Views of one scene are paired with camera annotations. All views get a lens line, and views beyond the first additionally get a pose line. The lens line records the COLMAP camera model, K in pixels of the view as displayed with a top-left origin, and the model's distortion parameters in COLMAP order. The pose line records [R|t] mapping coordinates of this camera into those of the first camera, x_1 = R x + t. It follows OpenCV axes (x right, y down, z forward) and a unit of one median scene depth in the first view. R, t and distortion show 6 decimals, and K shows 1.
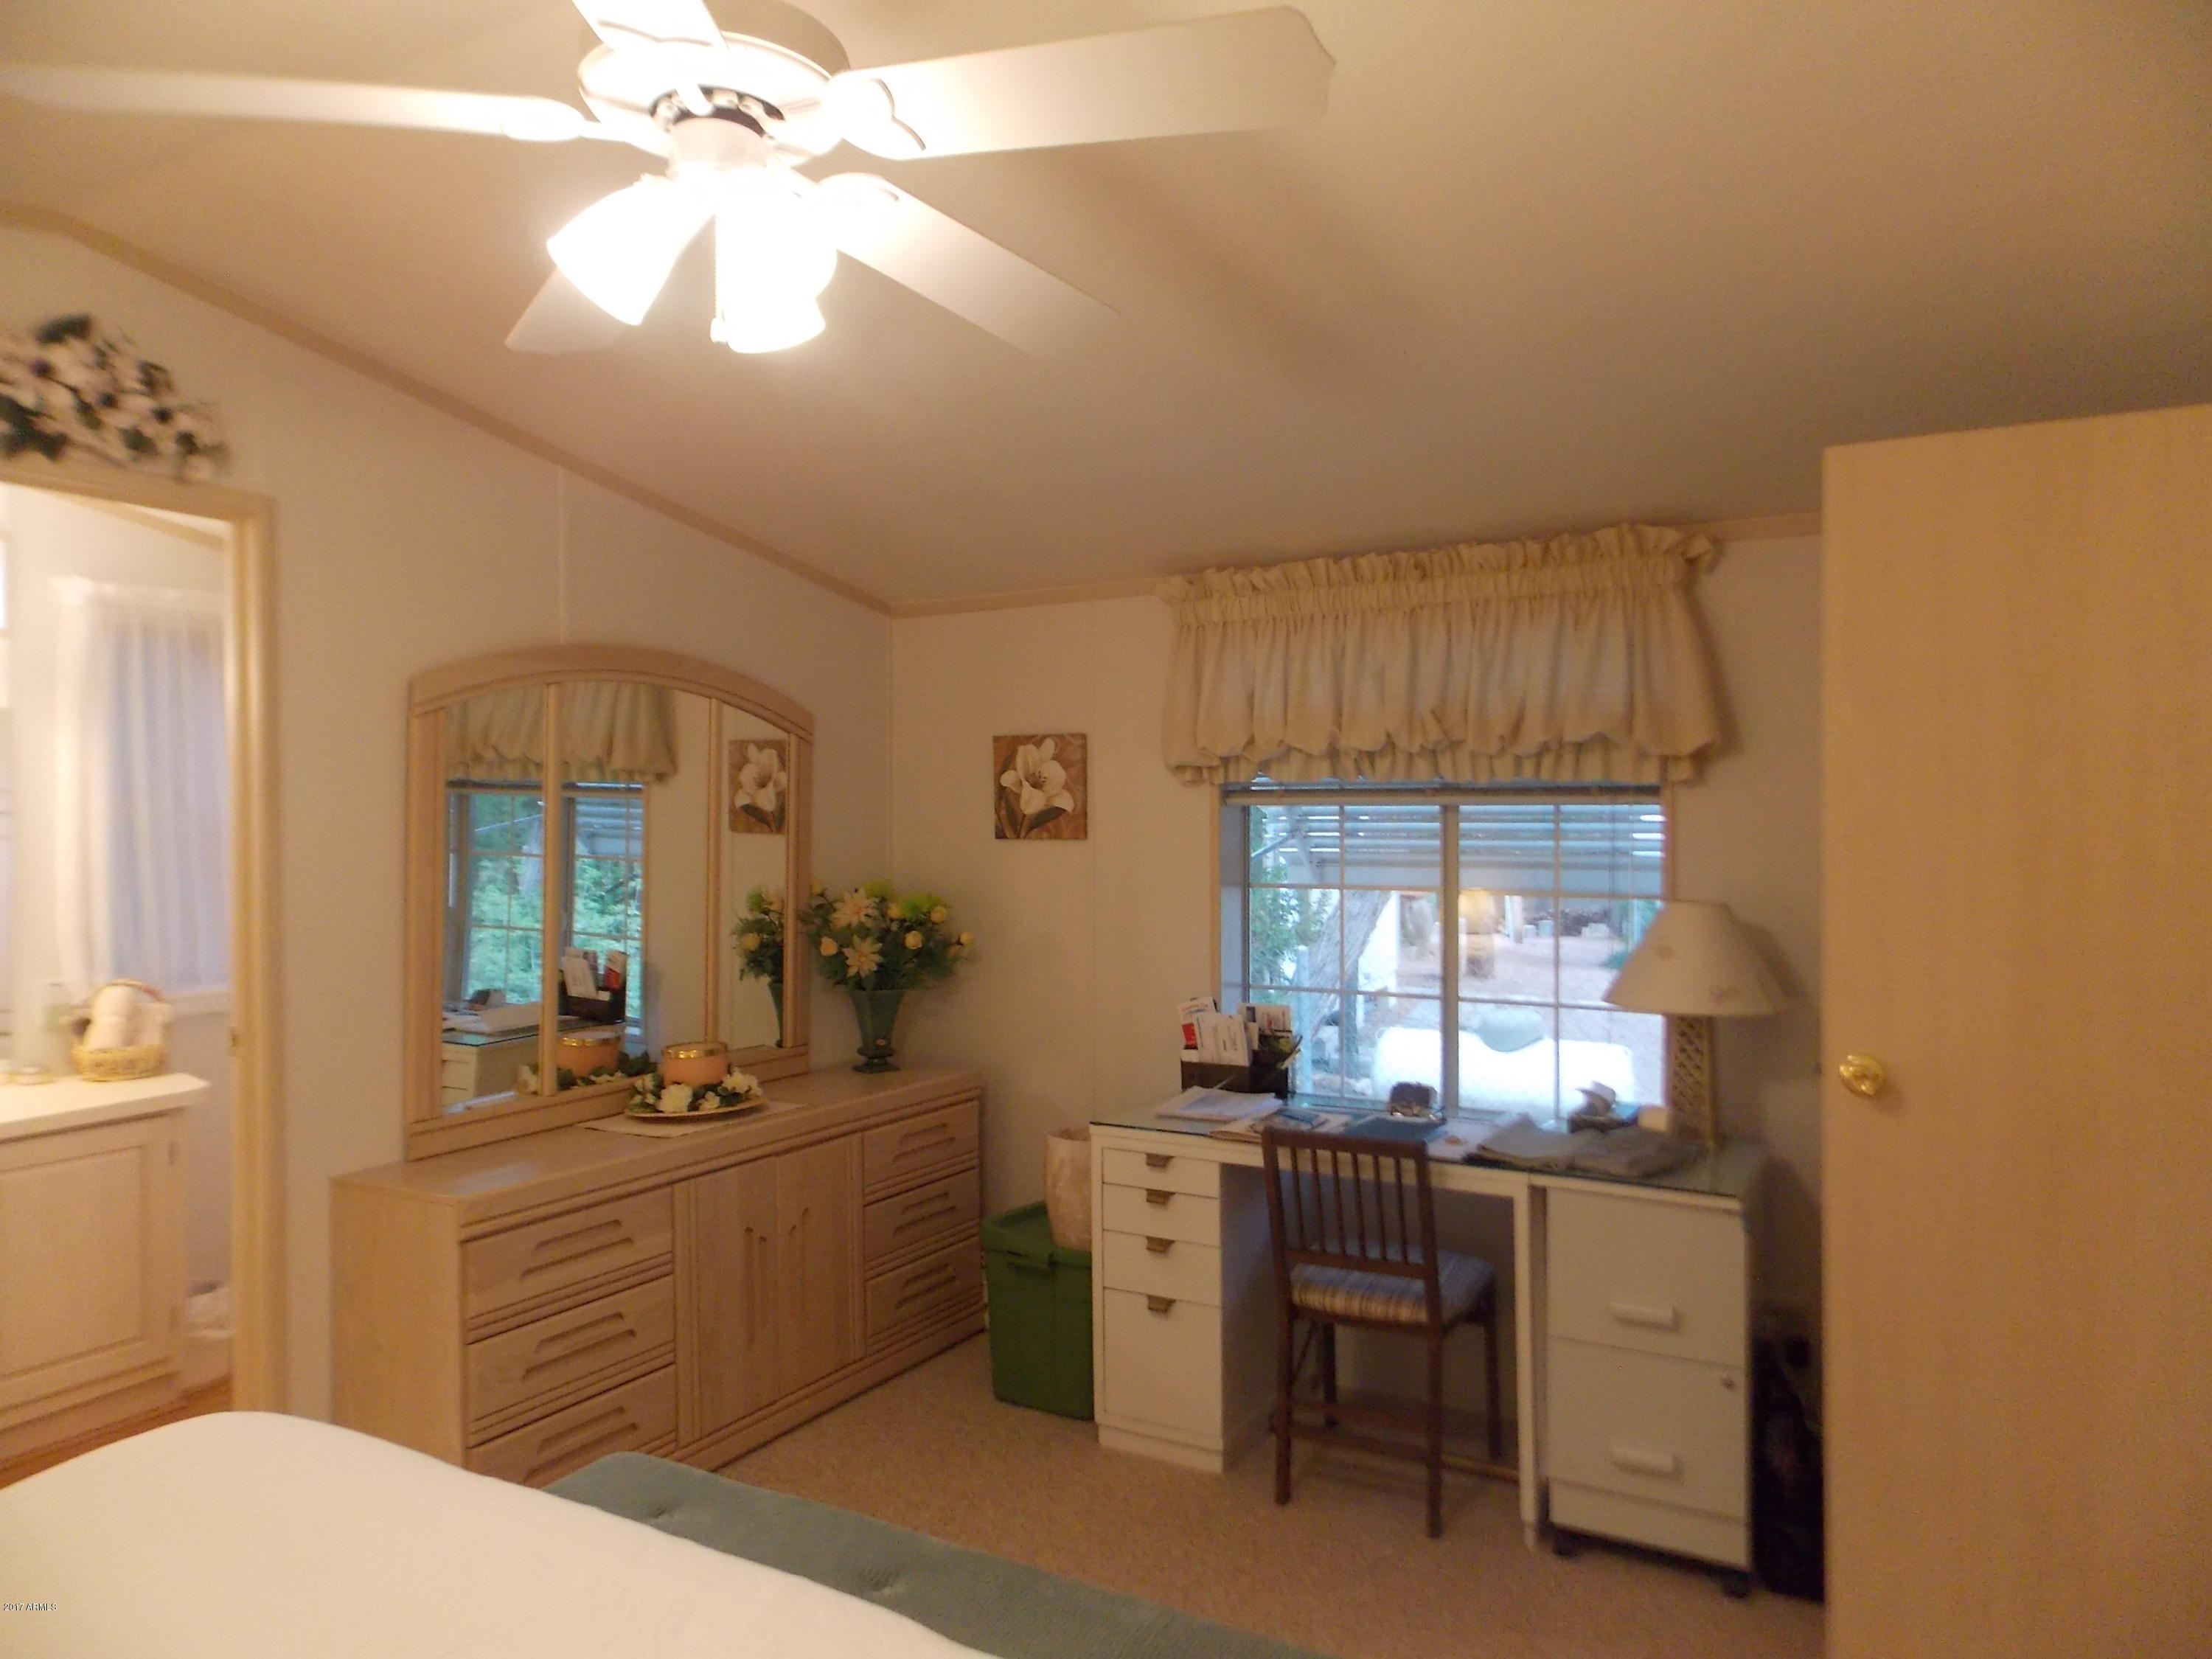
lens RADIAL K [[1469.0, 0, 1094.2], [0, 1469.0, 811.8], [0, 0, 1]] dist [0.009982, 0.002031]
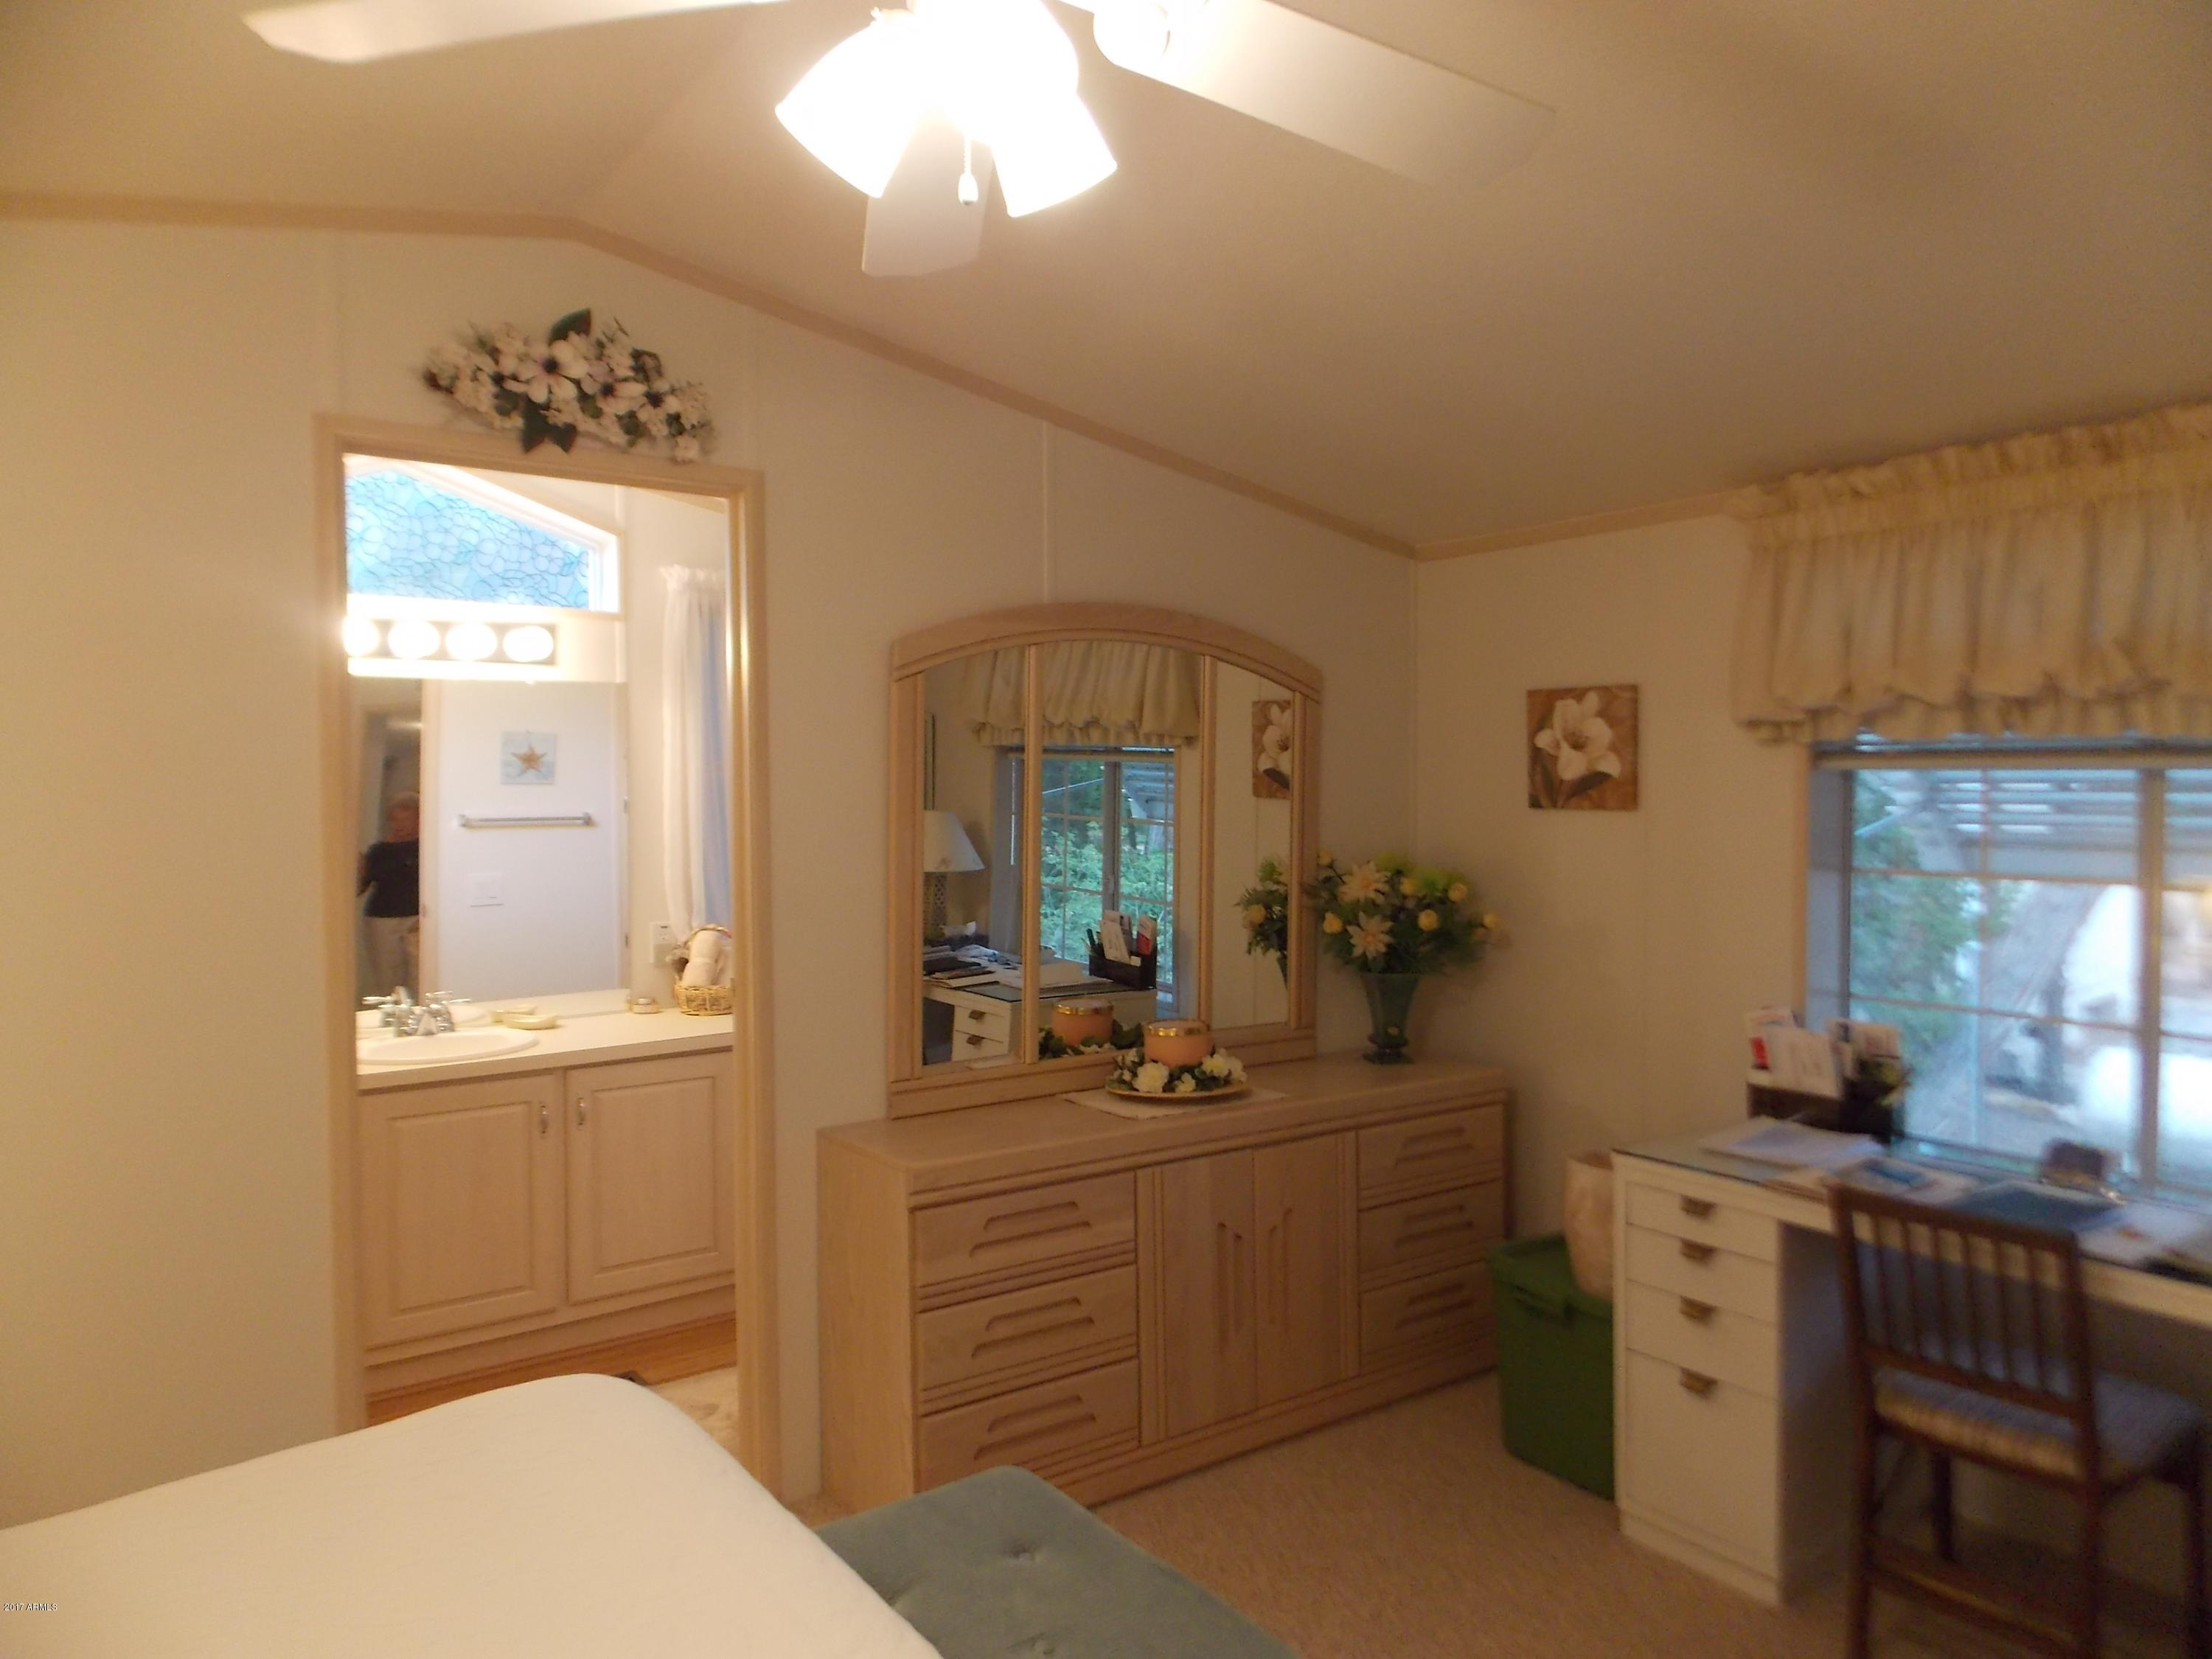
lens RADIAL K [[1459.0, 0, 1101.9], [0, 1459.0, 808.3], [0, 0, 1]] dist [0.022874, -0.024025]
pose [[0.912397, 0.011976, -0.409130, 0.065322], [-0.002828, 0.999732, 0.022959, -0.000720], [0.409296, -0.019791, 0.912187, 0.119345]]
